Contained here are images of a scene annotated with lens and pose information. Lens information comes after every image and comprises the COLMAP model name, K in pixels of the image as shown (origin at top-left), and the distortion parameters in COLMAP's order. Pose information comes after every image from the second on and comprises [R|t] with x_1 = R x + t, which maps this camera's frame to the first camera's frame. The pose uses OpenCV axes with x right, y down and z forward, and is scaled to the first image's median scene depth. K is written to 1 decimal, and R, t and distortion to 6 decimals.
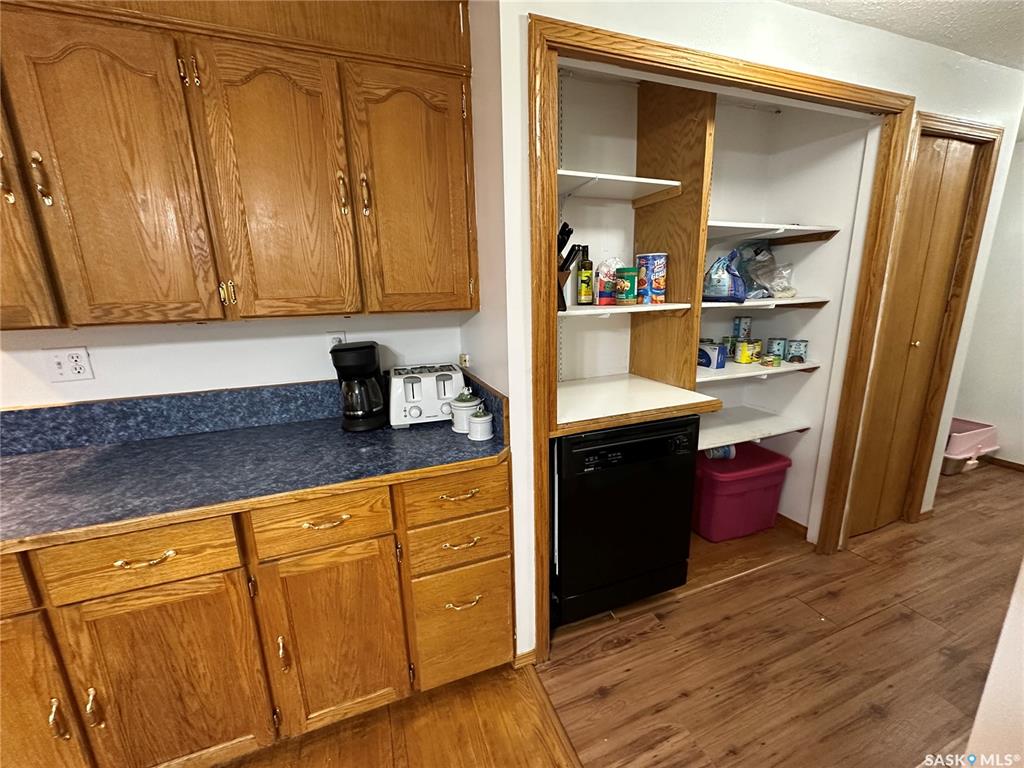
lens RADIAL K [[408.4, 0, 511.2], [0, 408.4, 384.0], [0, 0, 1]] dist [-0.003384, 0.000382]
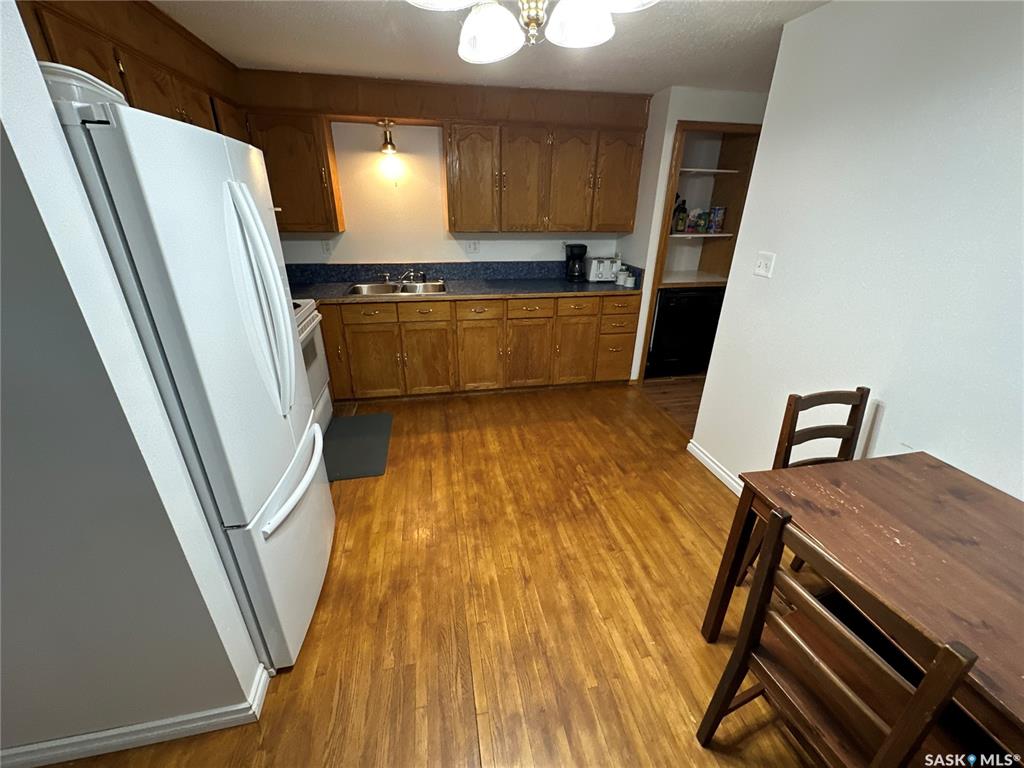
lens RADIAL K [[408.4, 0, 511.2], [0, 408.4, 384.0], [0, 0, 1]] dist [-0.003384, 0.000382]
pose [[0.985149, 0.102956, -0.137412, -0.356352], [-0.074003, 0.976737, 0.201269, 0.247782], [0.154938, -0.188111, 0.969850, -1.535178]]
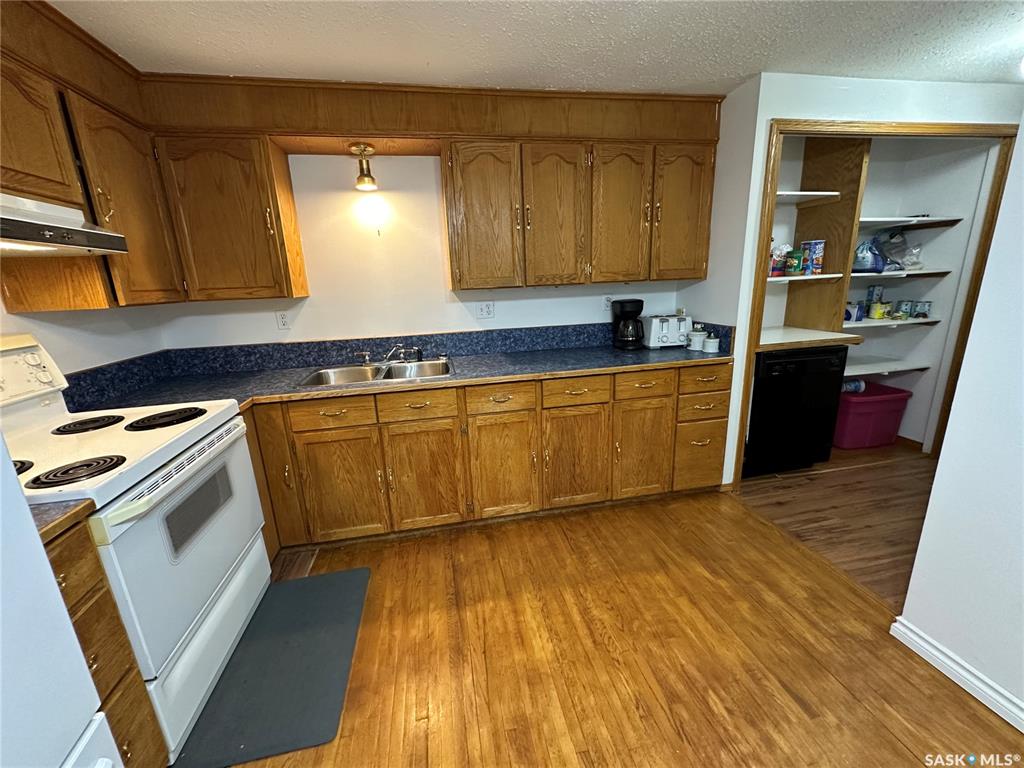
lens RADIAL K [[408.4, 0, 511.2], [0, 408.4, 384.0], [0, 0, 1]] dist [-0.003384, 0.000382]
pose [[0.985246, 0.028307, -0.168786, -0.578434], [-0.022461, 0.999083, 0.036444, 0.210108], [0.169662, -0.032115, 0.984979, -0.810451]]
